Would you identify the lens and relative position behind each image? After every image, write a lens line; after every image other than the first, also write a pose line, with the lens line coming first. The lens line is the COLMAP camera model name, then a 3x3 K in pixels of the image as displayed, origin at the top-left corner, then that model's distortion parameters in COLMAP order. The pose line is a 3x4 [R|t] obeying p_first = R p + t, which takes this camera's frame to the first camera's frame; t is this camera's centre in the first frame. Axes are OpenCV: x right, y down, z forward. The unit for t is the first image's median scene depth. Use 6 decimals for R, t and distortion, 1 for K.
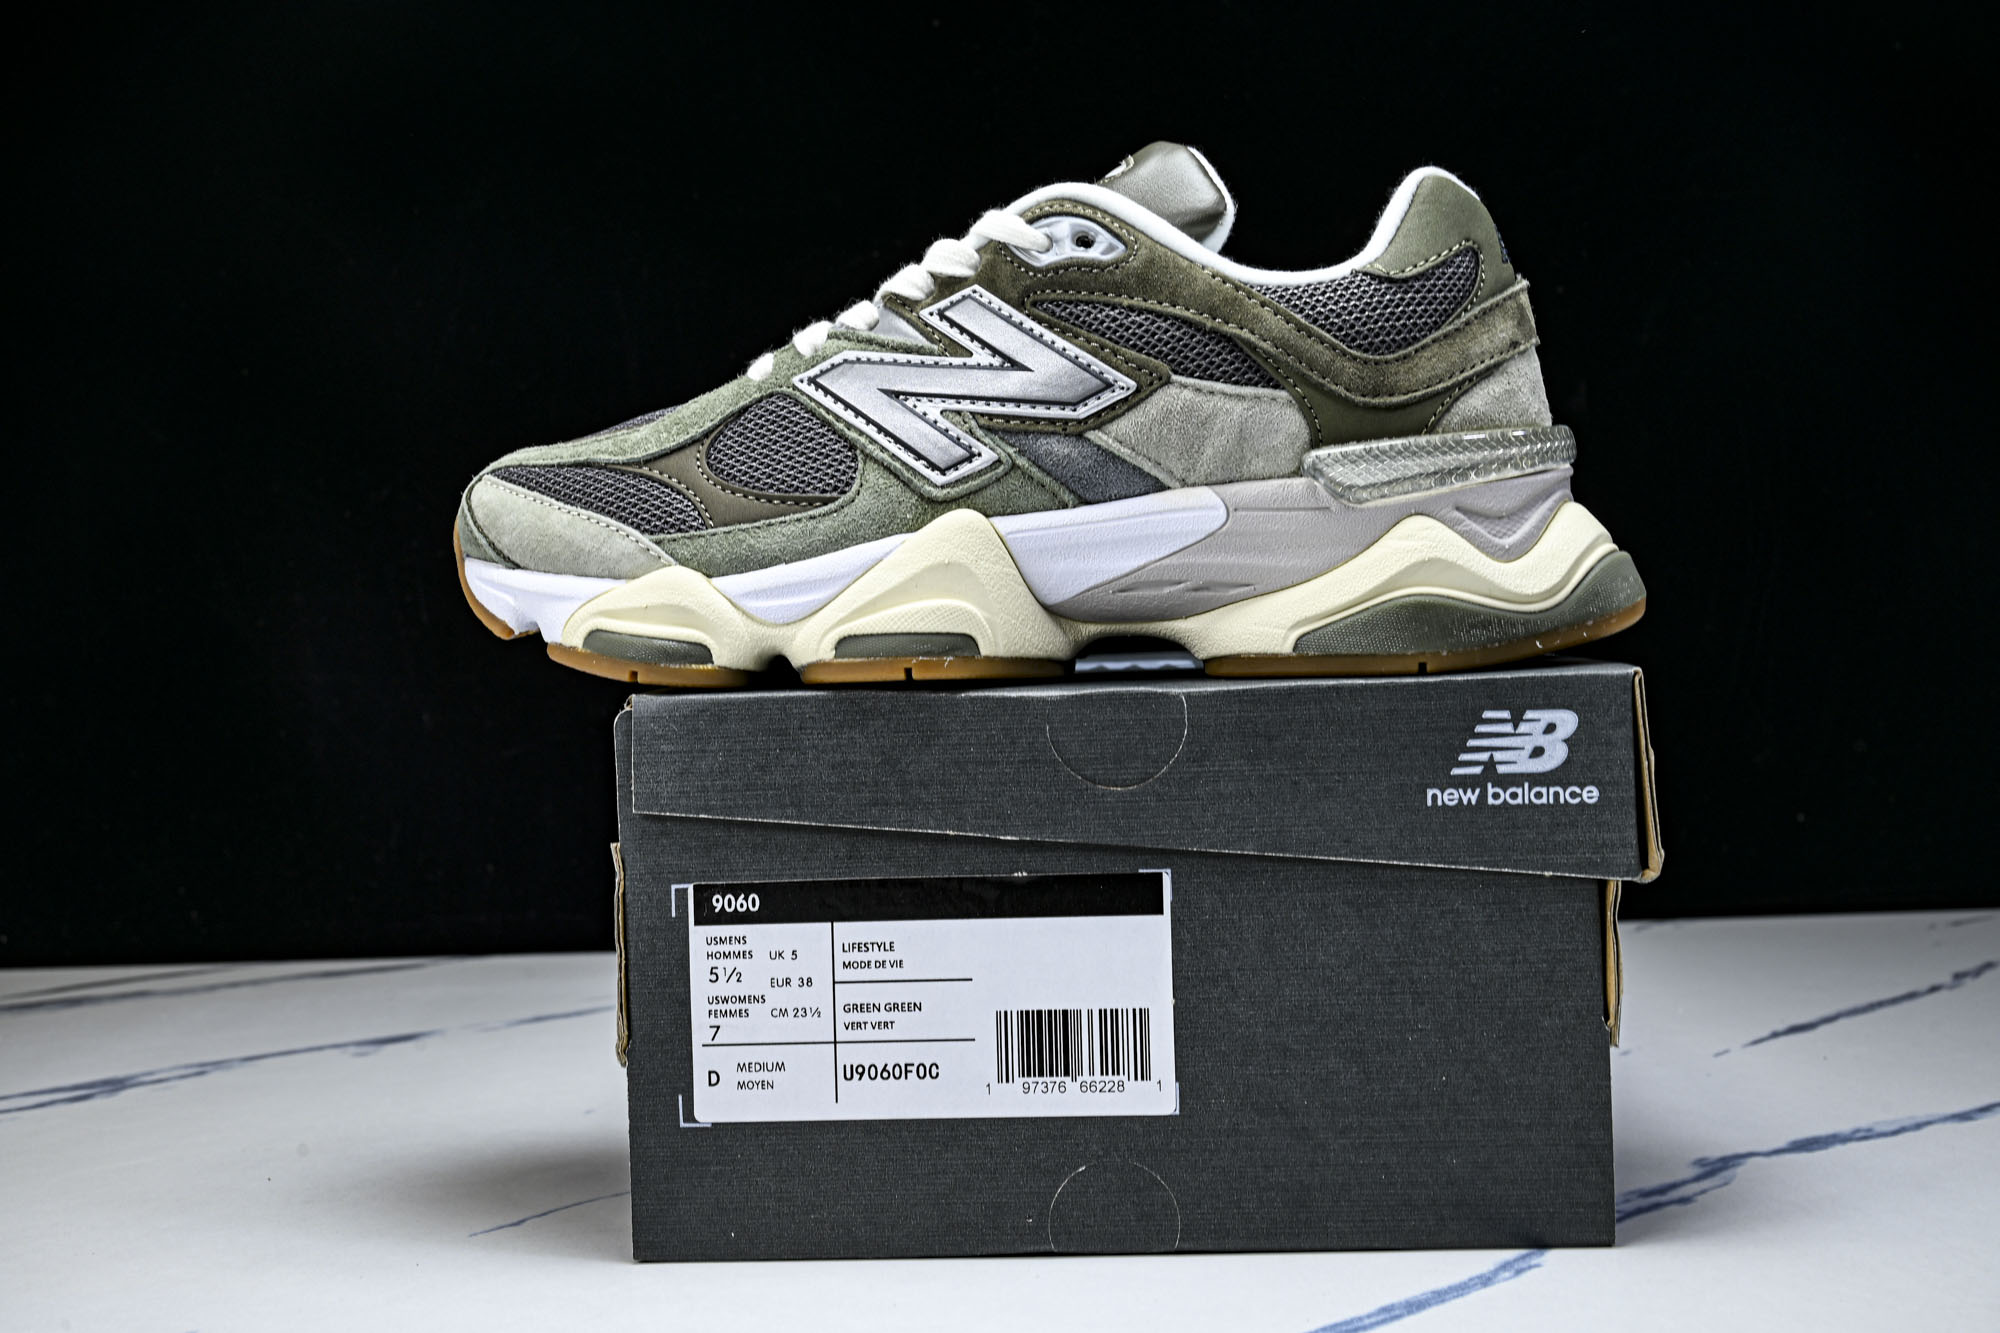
lens RADIAL K [[2425.7, 0, 1008.8], [0, 2425.7, 655.7], [0, 0, 1]] dist [0.006209, 0.000000]
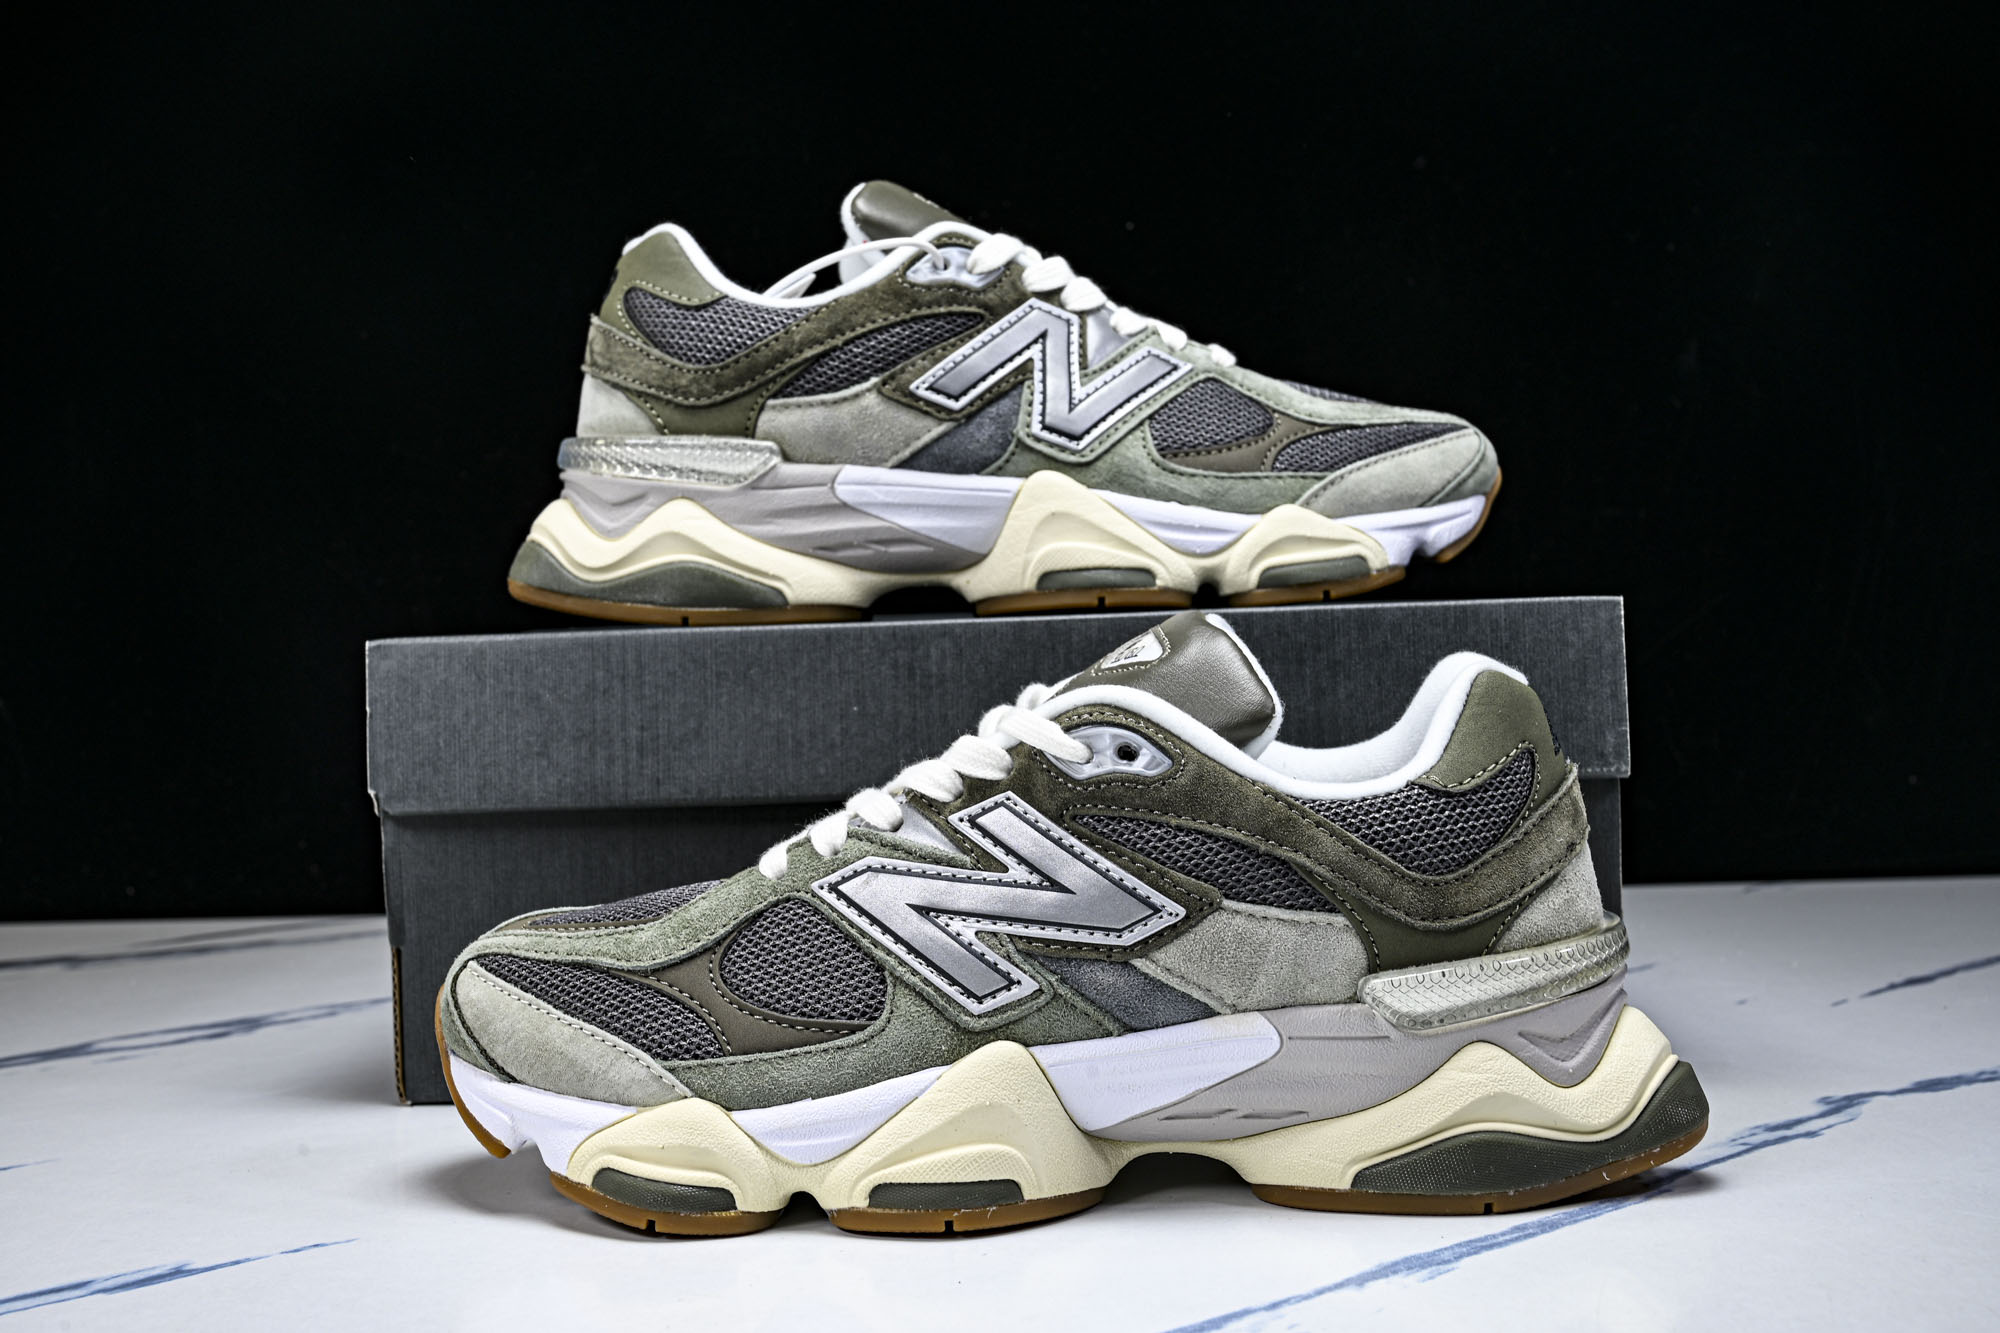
lens RADIAL K [[2425.7, 0, 1000.1], [0, 2425.7, 659.1], [0, 0, 1]] dist [0.006209, 0.000000]
pose [[0.997849, -0.008433, 0.065008, -0.079049], [0.008199, 0.999959, 0.003860, -0.210960], [-0.065038, -0.003318, 0.997877, 0.060981]]
